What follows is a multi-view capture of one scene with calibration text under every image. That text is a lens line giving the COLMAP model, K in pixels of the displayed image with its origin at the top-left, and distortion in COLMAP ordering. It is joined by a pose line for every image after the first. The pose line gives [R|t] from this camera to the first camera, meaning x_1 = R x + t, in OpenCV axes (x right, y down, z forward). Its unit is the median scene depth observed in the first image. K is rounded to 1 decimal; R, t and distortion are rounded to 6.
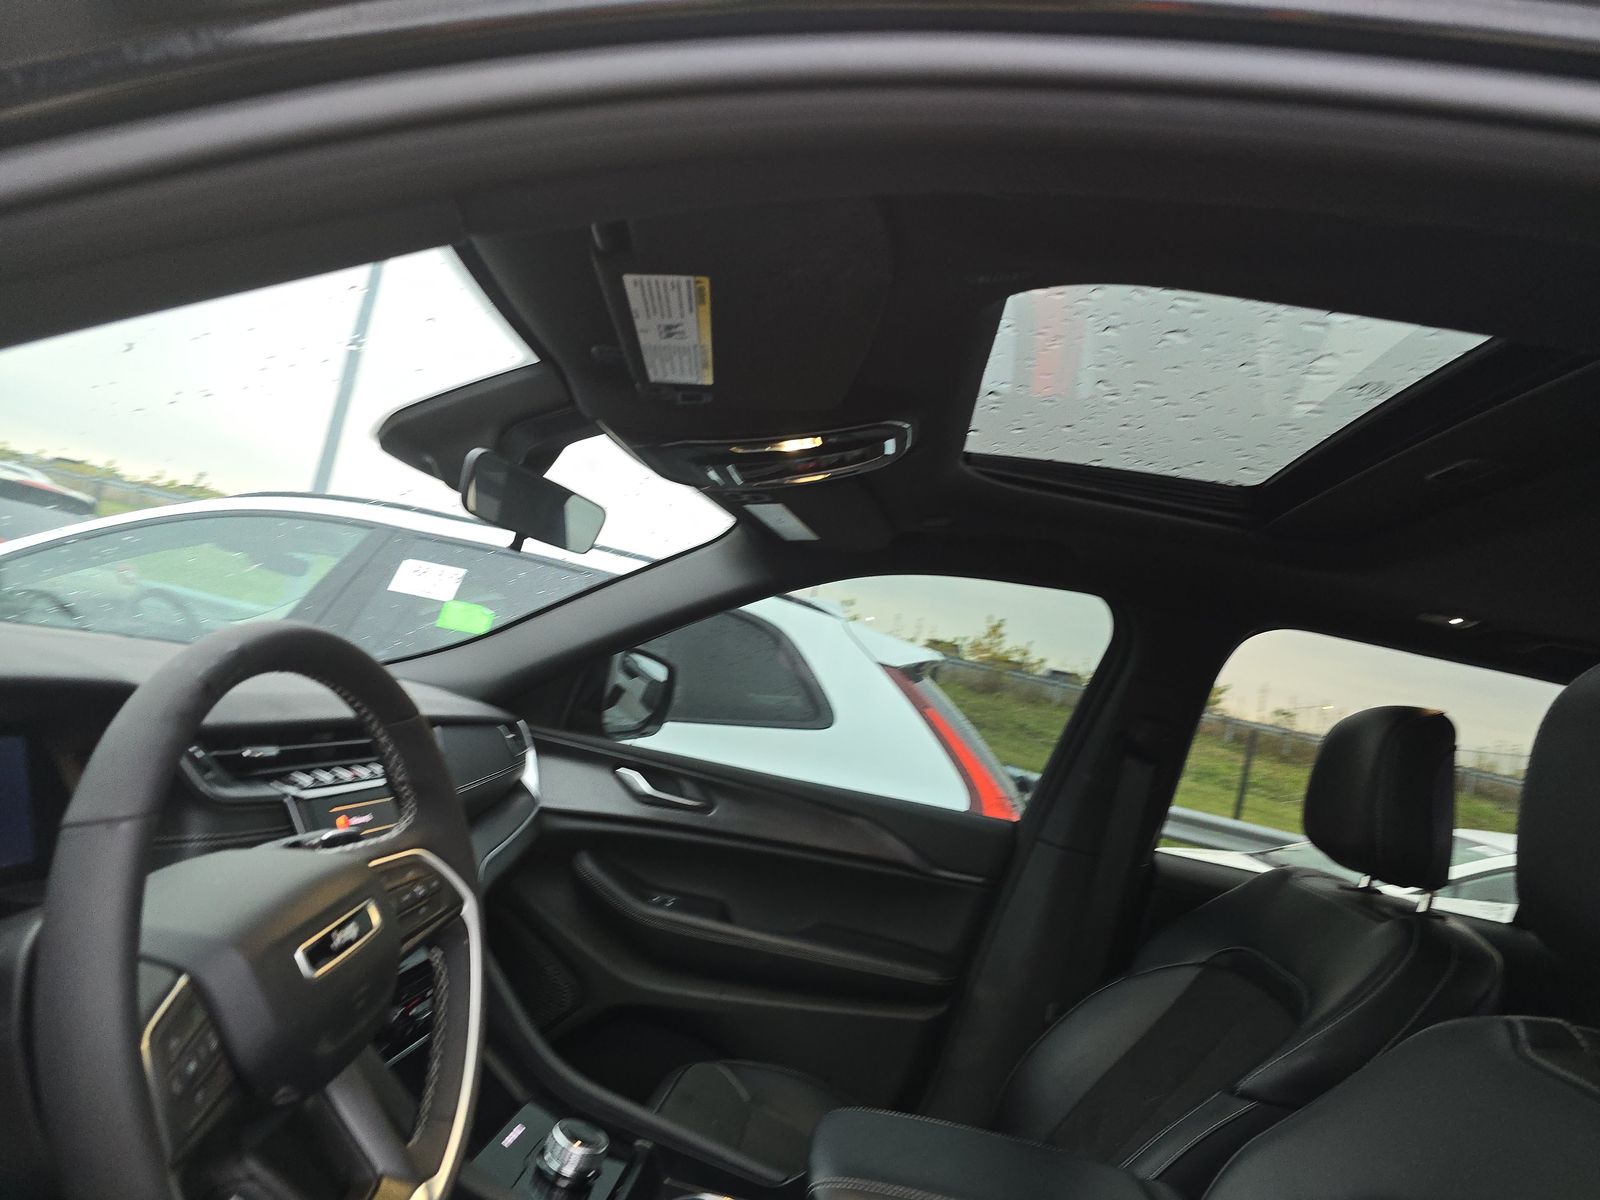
lens RADIAL K [[1071.9, 0, 803.5], [0, 1071.9, 608.2], [0, 0, 1]] dist [0.000718, -0.005390]
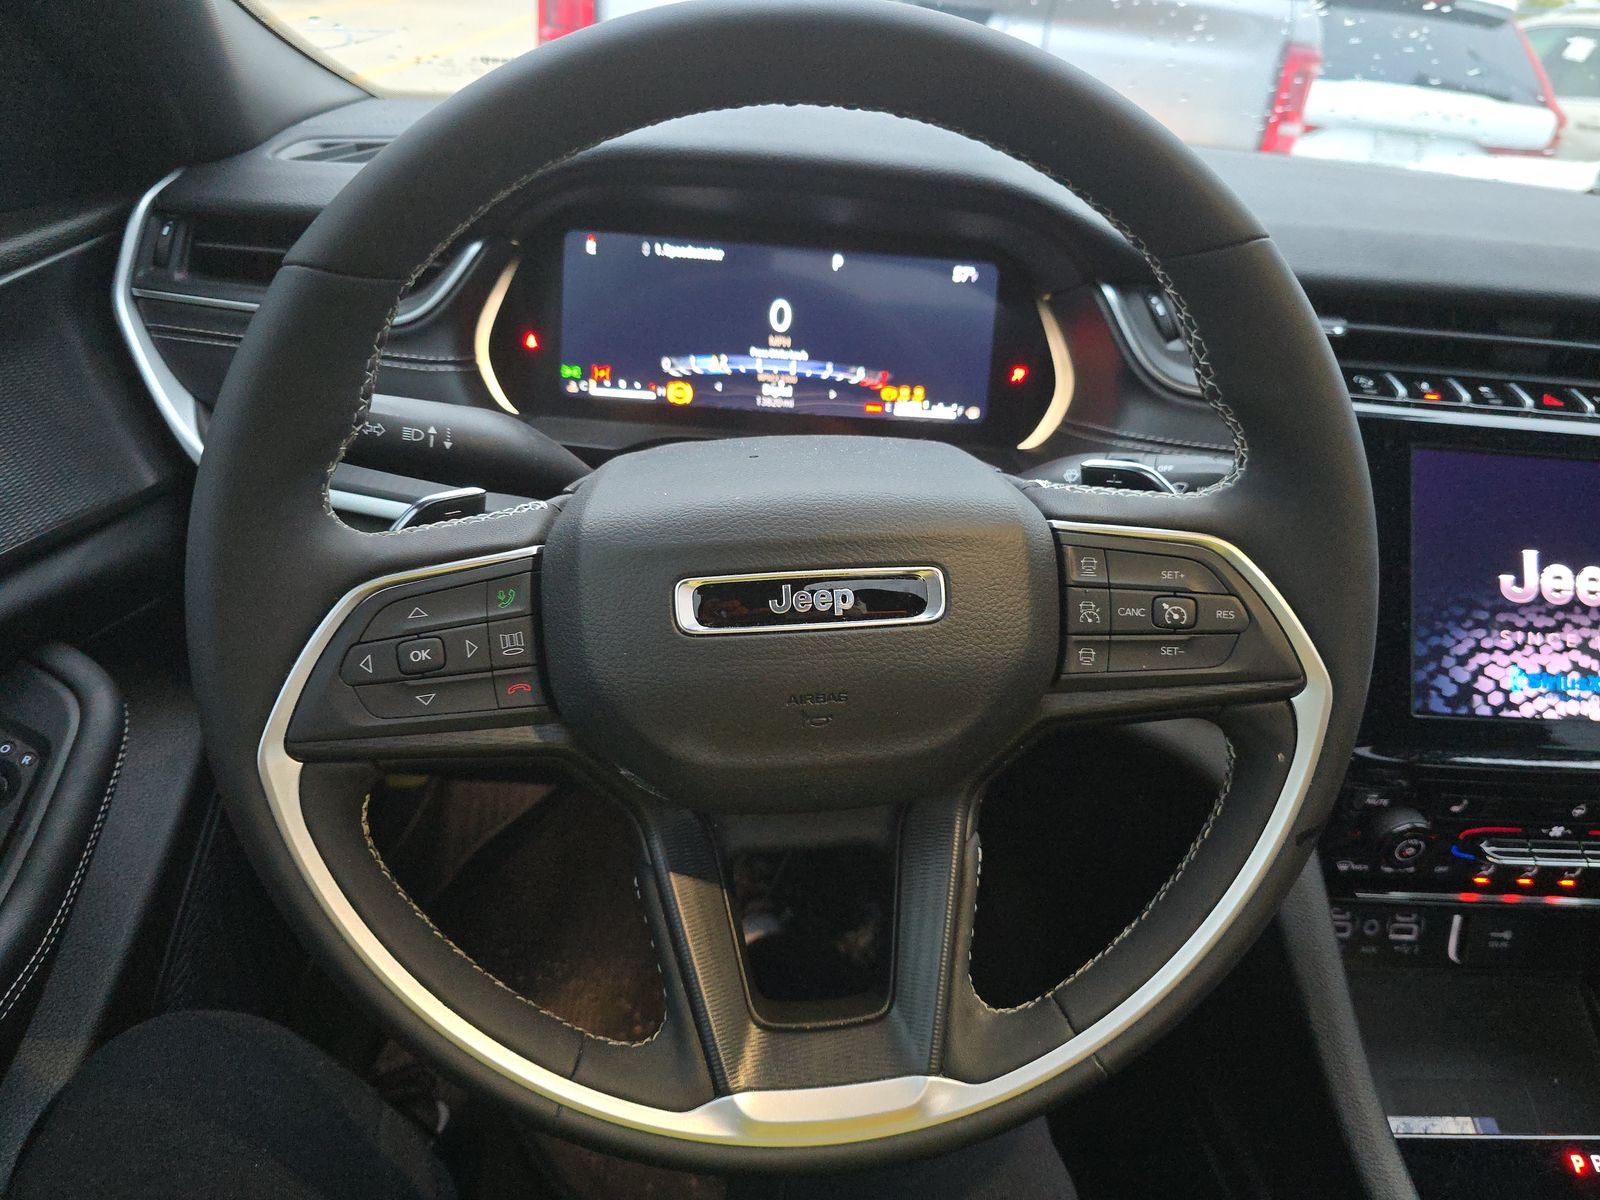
lens RADIAL K [[1071.9, 0, 803.5], [0, 1071.9, 608.2], [0, 0, 1]] dist [0.000718, -0.005390]
pose [[0.099101, 0.345681, -0.933104, 0.045018], [-0.002438, 0.937802, 0.347162, 0.044001], [0.995074, -0.032129, 0.093780, 0.388525]]
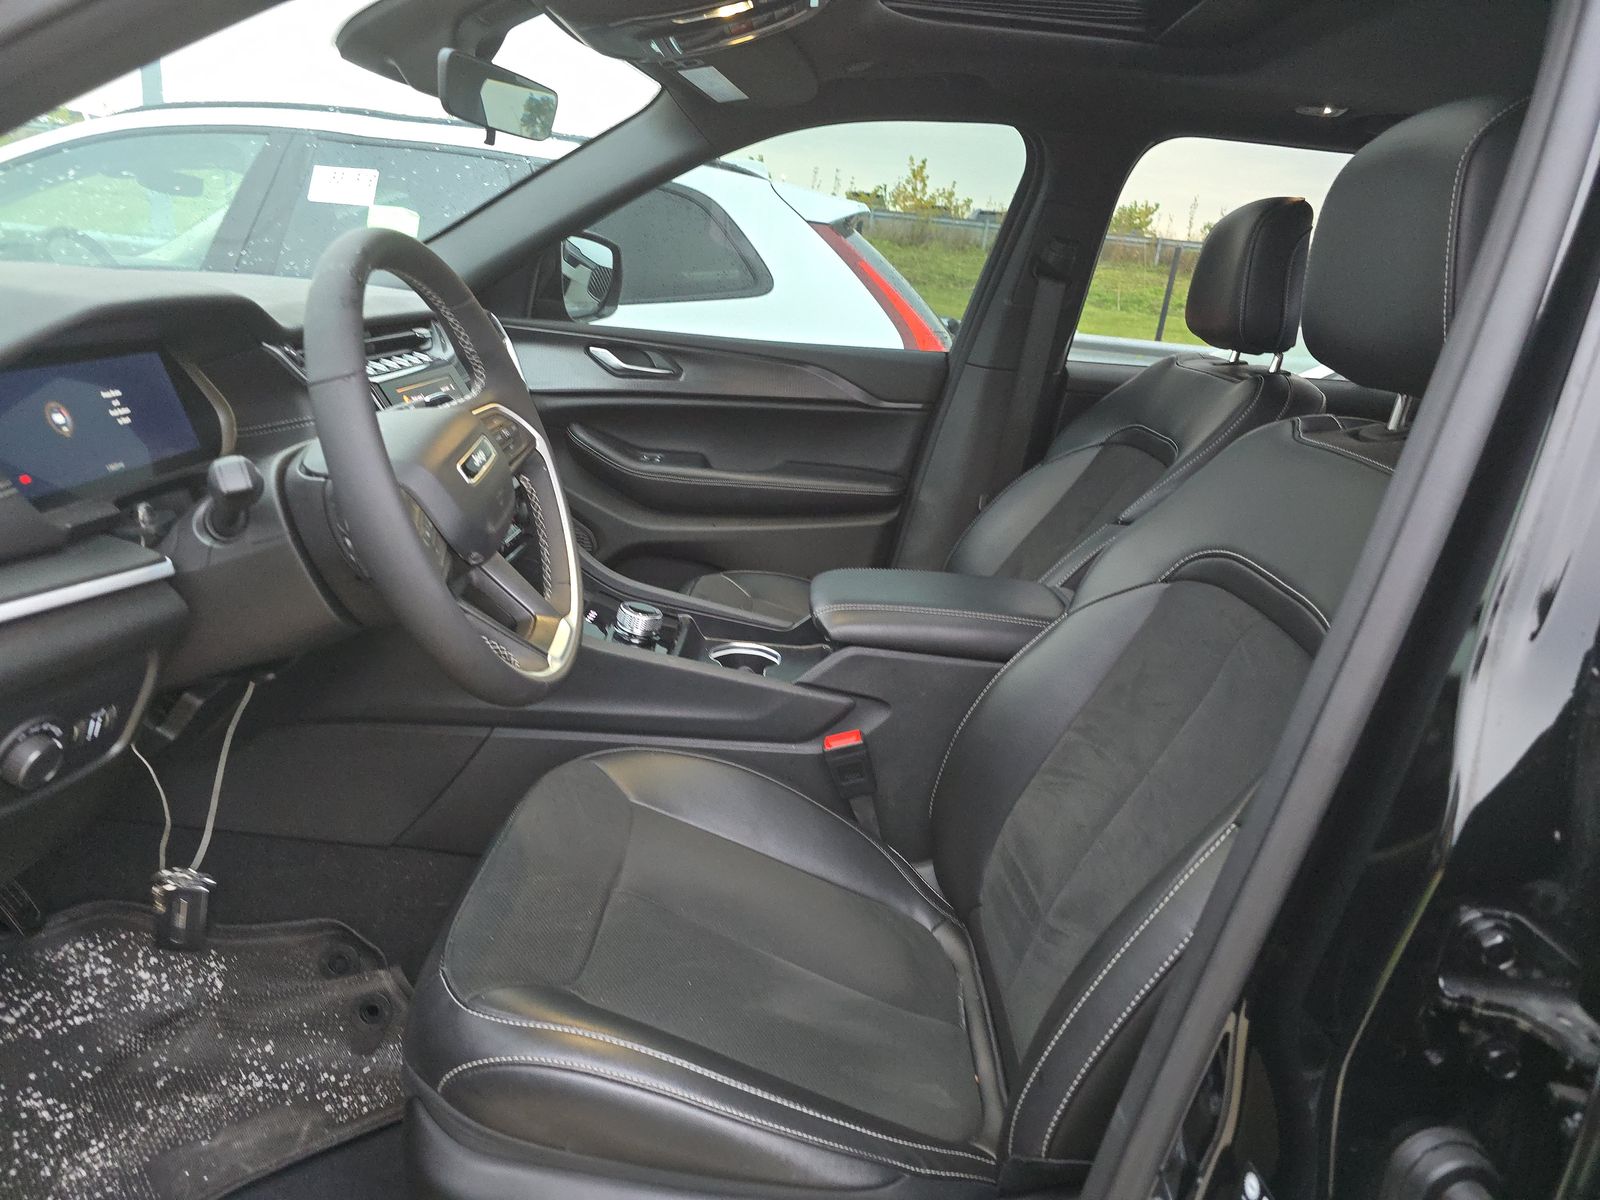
lens RADIAL K [[1089.8, 0, 785.8], [0, 1089.8, 619.9], [0, 0, 1]] dist [0.065172, -0.062537]
pose [[0.991687, -0.127009, 0.020624, -0.034751], [0.109651, 0.918035, 0.381036, -0.002320], [-0.067329, -0.375607, 0.924330, -0.185357]]
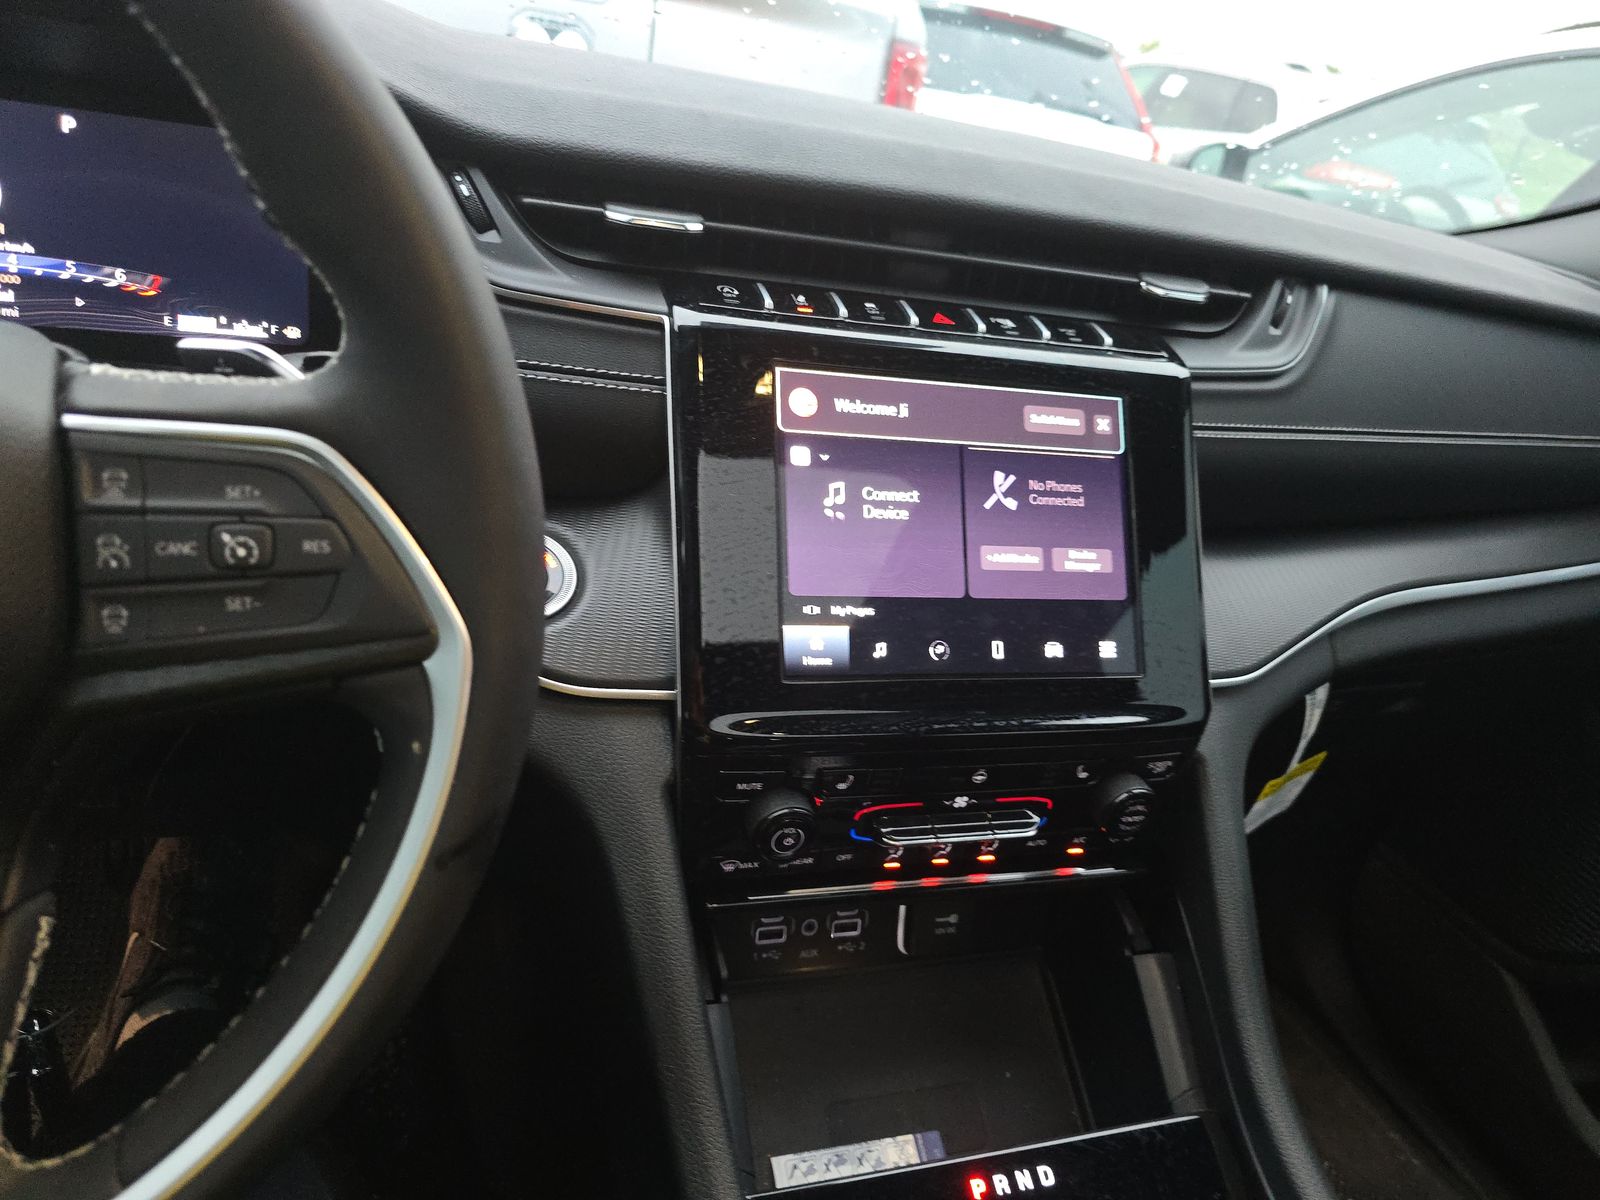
lens RADIAL K [[1055.5, 0, 800.0], [0, 1055.5, 600.0], [0, 0, 1]] dist [0.015734, -0.002557]
pose [[0.340497, 0.324970, -0.882302, 0.002477], [-0.044370, 0.942882, 0.330160, 0.079637], [0.939198, -0.073271, 0.335467, 0.522775]]
